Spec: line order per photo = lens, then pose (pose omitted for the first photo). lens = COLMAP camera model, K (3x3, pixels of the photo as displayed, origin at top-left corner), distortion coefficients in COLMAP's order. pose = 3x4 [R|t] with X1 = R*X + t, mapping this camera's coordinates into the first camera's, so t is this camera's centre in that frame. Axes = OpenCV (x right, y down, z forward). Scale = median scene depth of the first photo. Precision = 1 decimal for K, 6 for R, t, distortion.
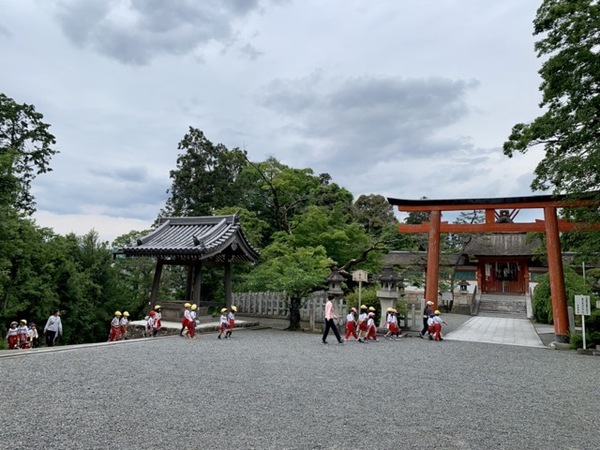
lens RADIAL K [[465.1, 0, 300.0], [0, 465.1, 225.0], [0, 0, 1]] dist [0.043398, -0.000845]
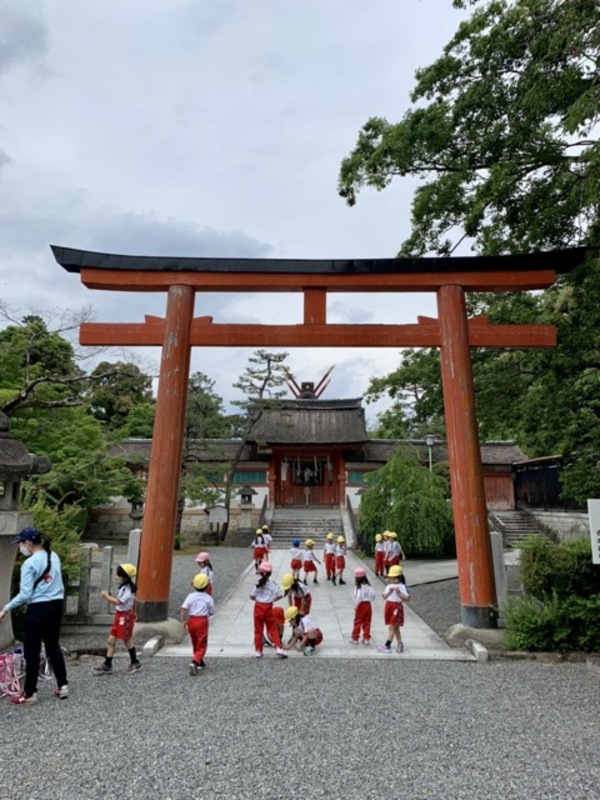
lens RADIAL K [[620.1, 0, 300.0], [0, 620.1, 400.0], [0, 0, 1]] dist [0.043398, -0.000845]
pose [[0.913667, 0.041291, 0.404362, 0.096977], [-0.027689, 0.998839, -0.039430, 0.041385], [-0.405520, 0.024830, 0.913749, 0.275976]]
